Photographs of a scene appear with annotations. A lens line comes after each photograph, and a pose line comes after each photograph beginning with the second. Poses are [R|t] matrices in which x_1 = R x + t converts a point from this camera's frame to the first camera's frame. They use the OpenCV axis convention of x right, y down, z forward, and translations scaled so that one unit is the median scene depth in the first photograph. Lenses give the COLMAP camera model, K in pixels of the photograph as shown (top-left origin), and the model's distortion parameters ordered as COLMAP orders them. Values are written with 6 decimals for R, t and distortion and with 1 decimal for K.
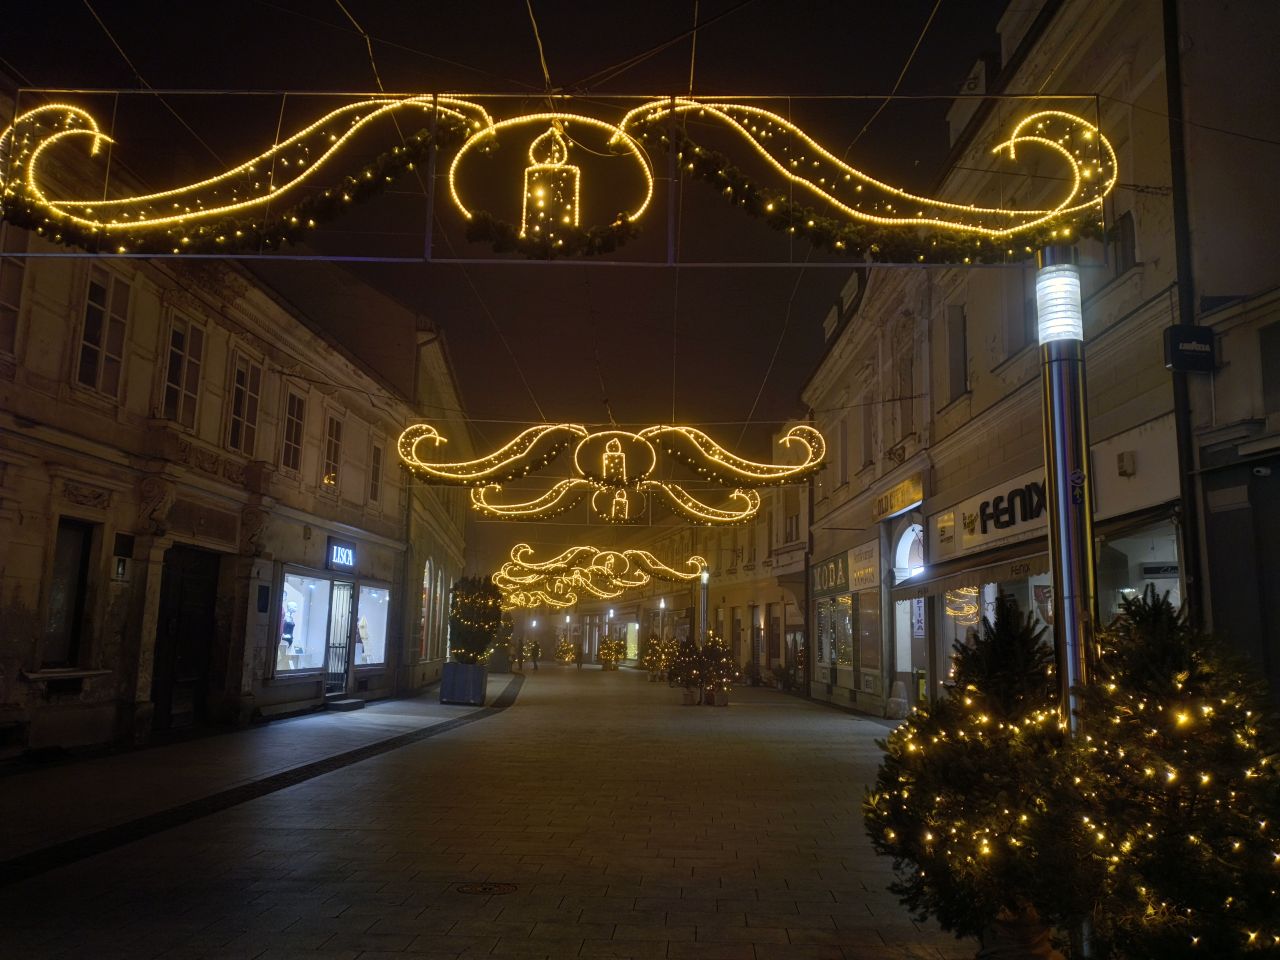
lens RADIAL K [[994.6, 0, 640.0], [0, 994.6, 480.0], [0, 0, 1]] dist [0.085175, -0.053575]
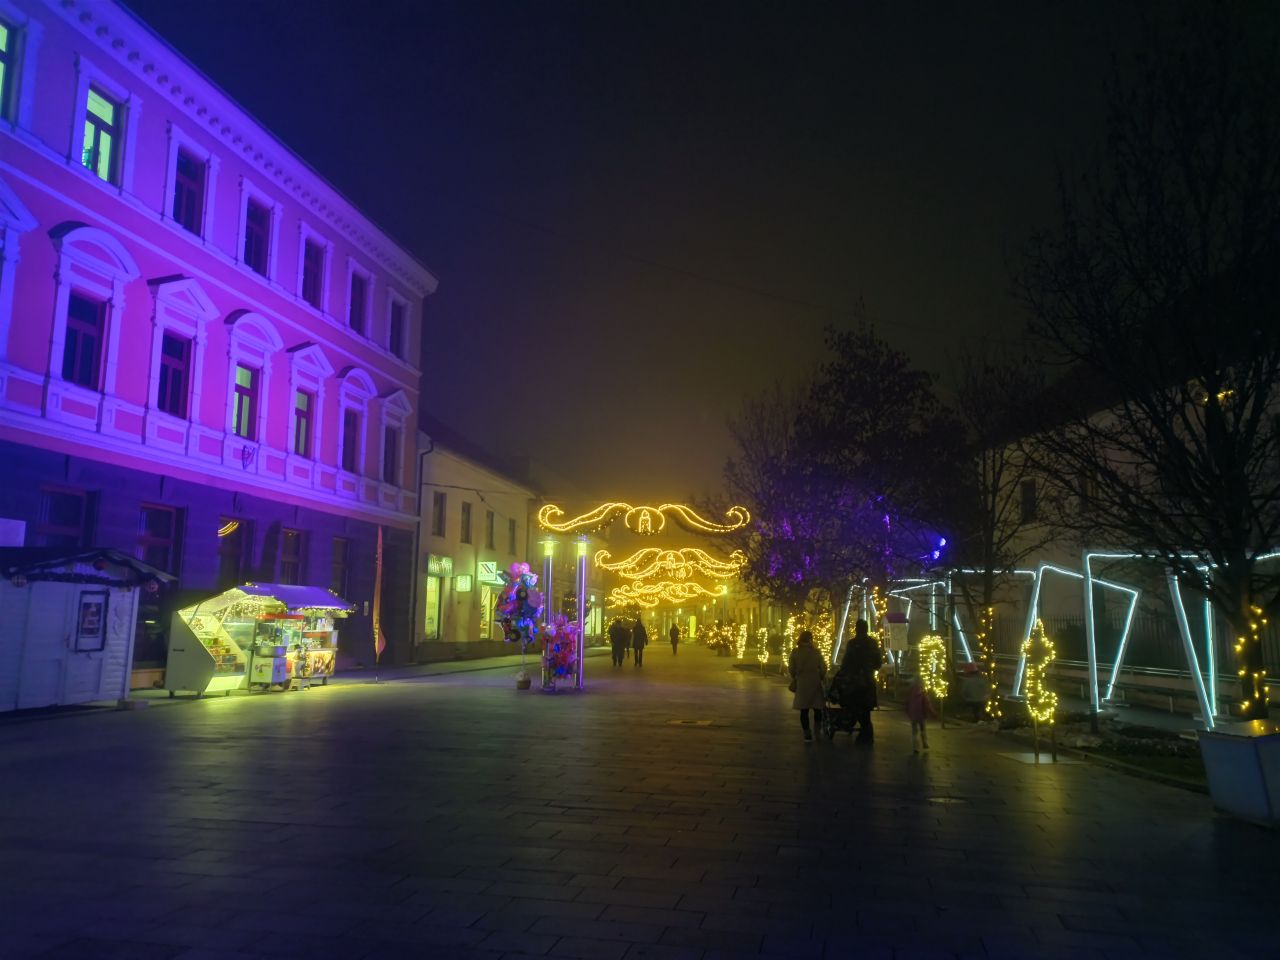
lens RADIAL K [[994.6, 0, 640.0], [0, 994.6, 480.0], [0, 0, 1]] dist [0.085175, -0.053575]
pose [[0.999943, -0.005296, -0.009250, -0.016653], [0.005480, 0.999786, 0.019940, -0.150115], [0.009142, -0.019989, 0.999758, -1.029394]]
